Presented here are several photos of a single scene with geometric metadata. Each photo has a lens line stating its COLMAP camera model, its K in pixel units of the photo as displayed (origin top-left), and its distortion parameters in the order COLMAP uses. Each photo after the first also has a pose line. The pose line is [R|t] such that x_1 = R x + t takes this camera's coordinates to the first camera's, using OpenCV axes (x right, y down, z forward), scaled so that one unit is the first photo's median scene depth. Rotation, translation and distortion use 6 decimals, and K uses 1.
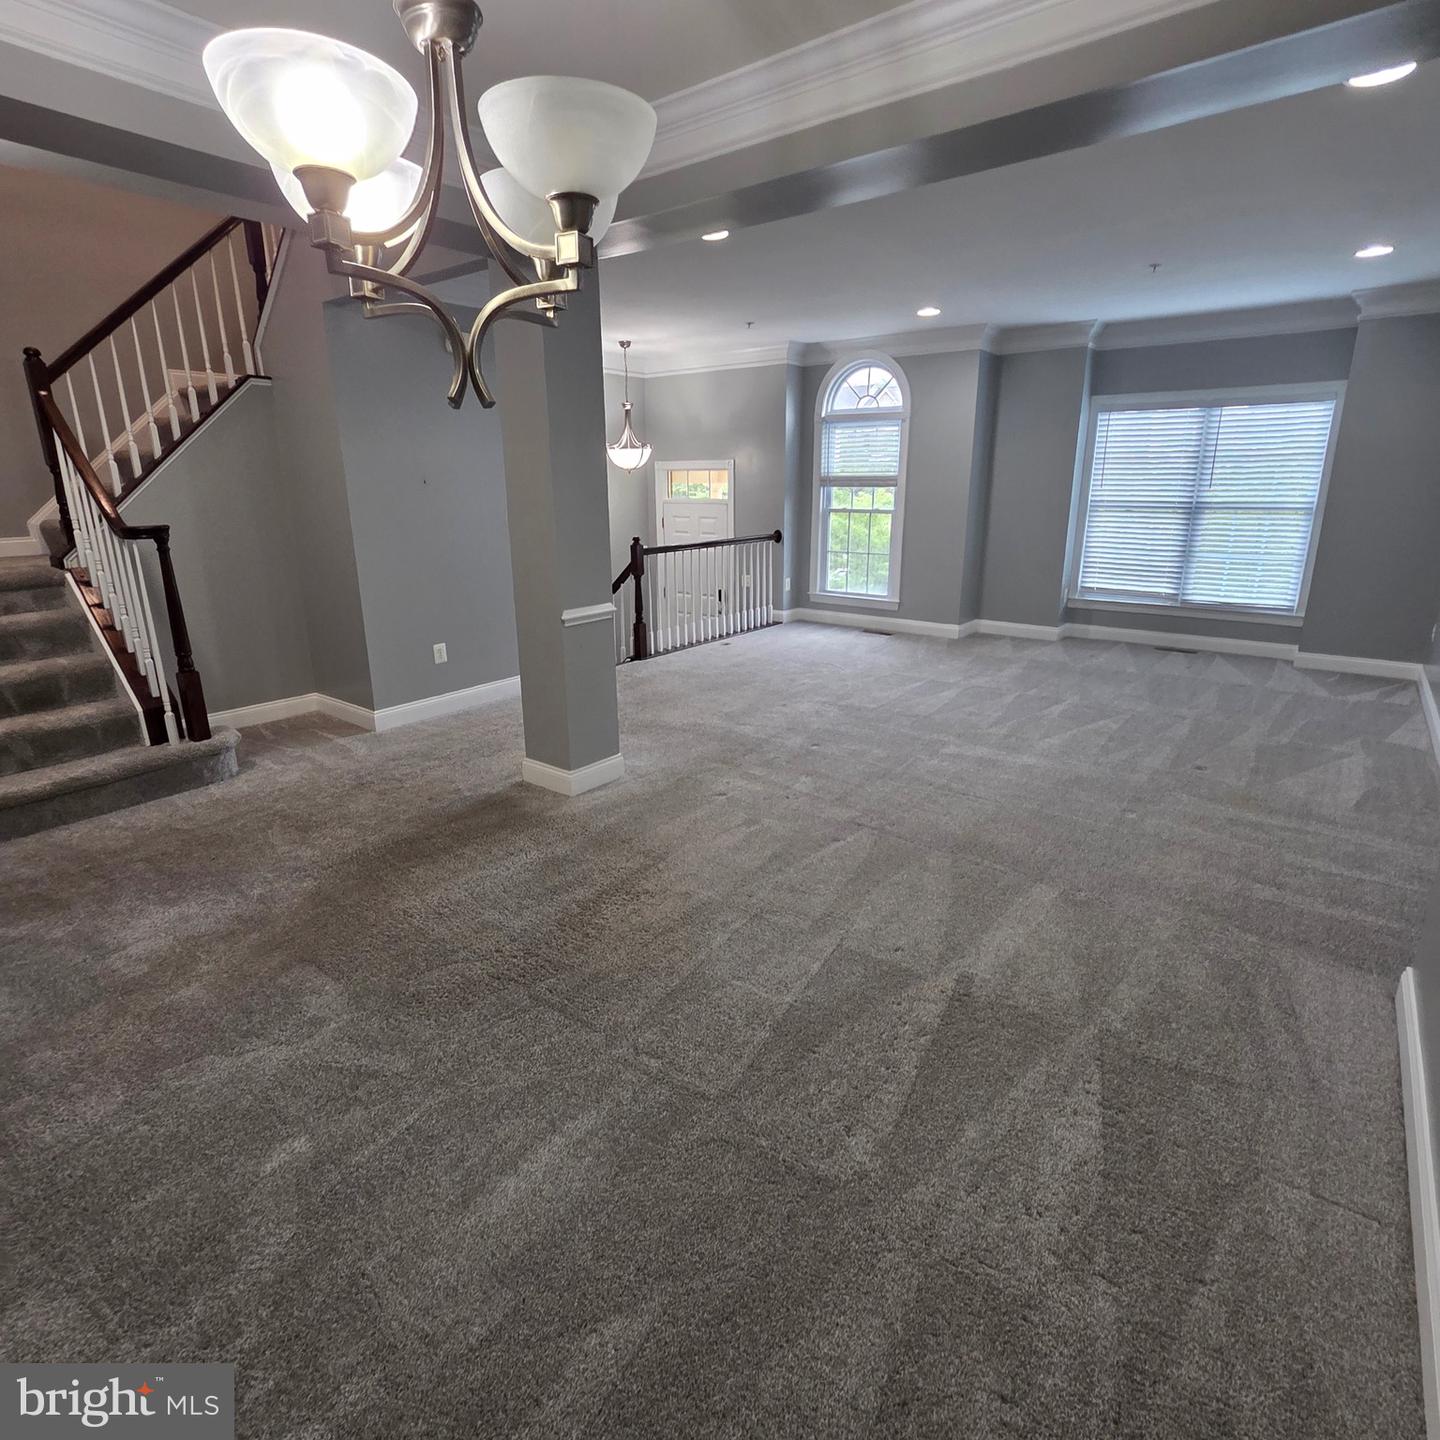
lens RADIAL K [[792.5, 0, 714.1], [0, 792.5, 698.7], [0, 0, 1]] dist [0.002798, -0.004986]
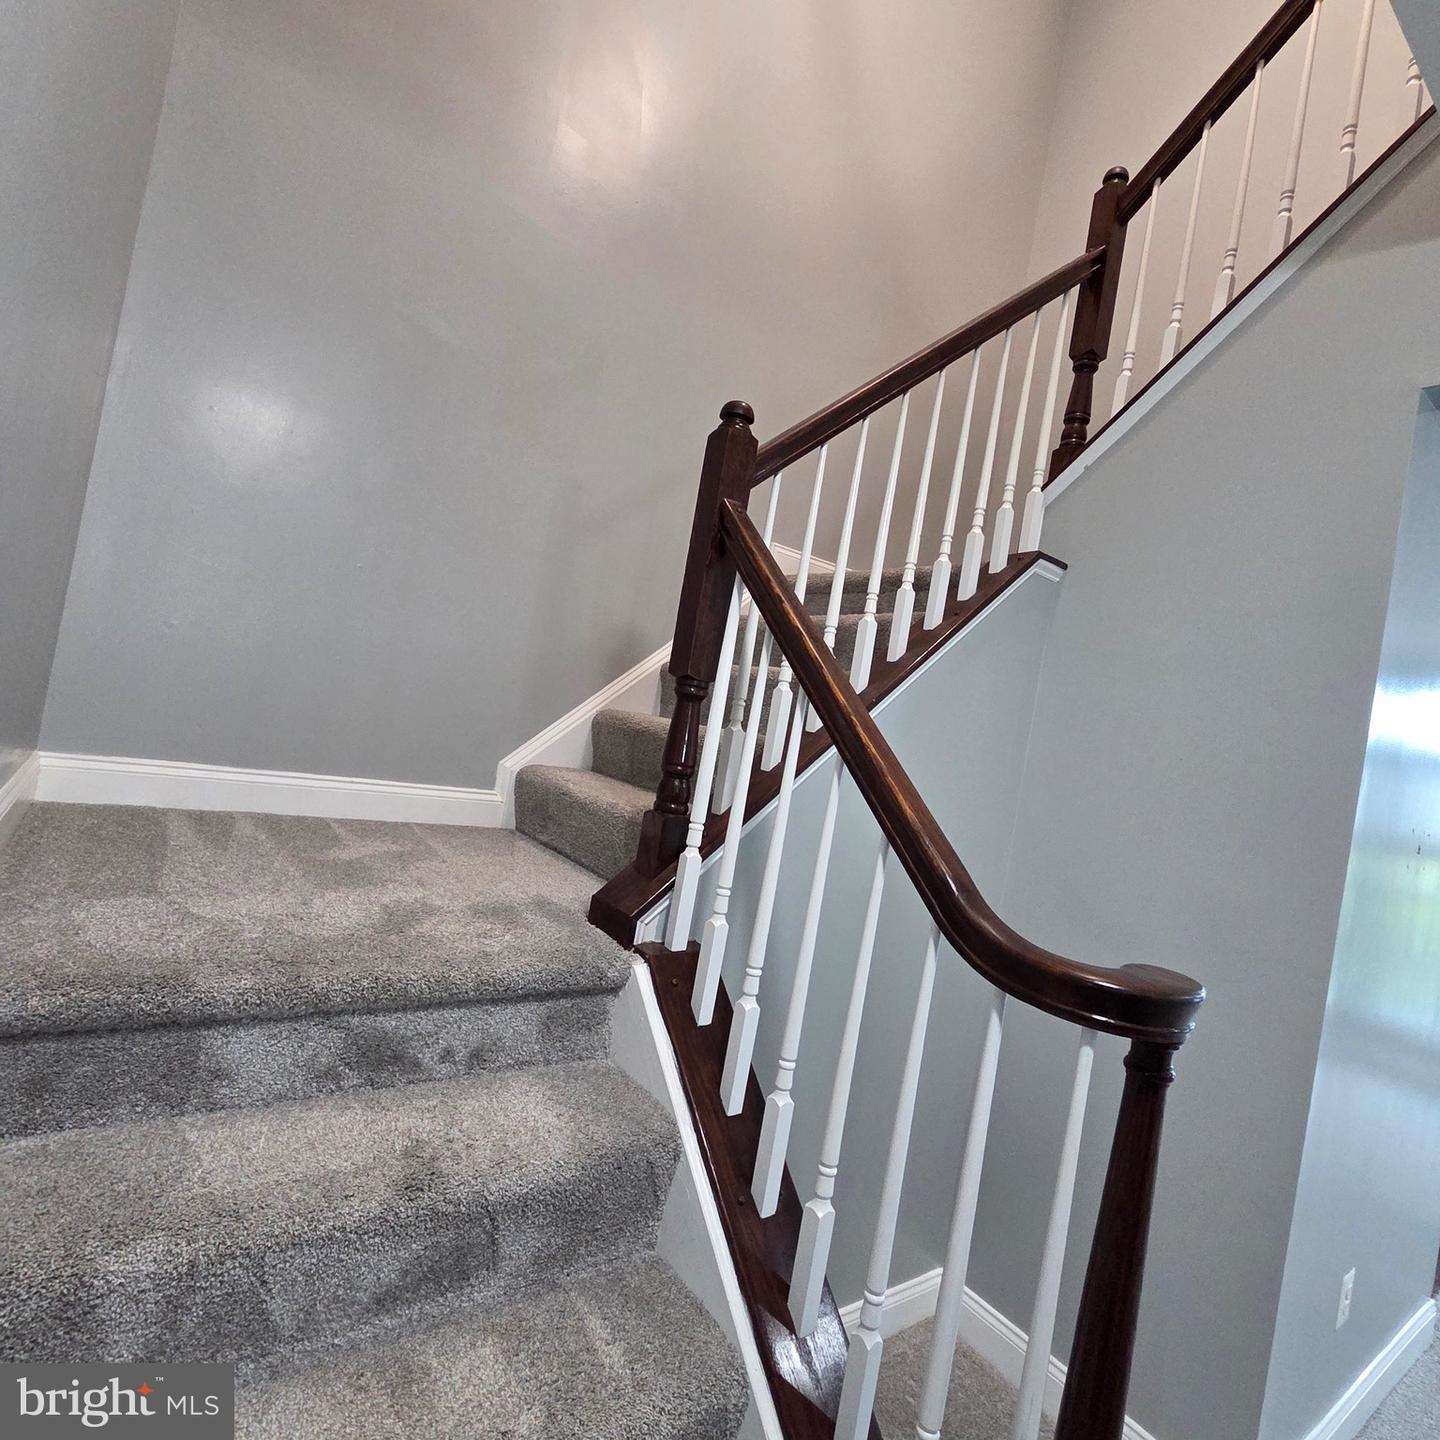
lens RADIAL K [[792.5, 0, 720.4], [0, 792.5, 706.1], [0, 0, 1]] dist [0.002798, -0.004986]
pose [[0.948140, 0.160837, -0.274156, -0.391914], [-0.238075, 0.930826, -0.277278, -0.098332], [0.210595, 0.328168, 0.920845, 0.359465]]
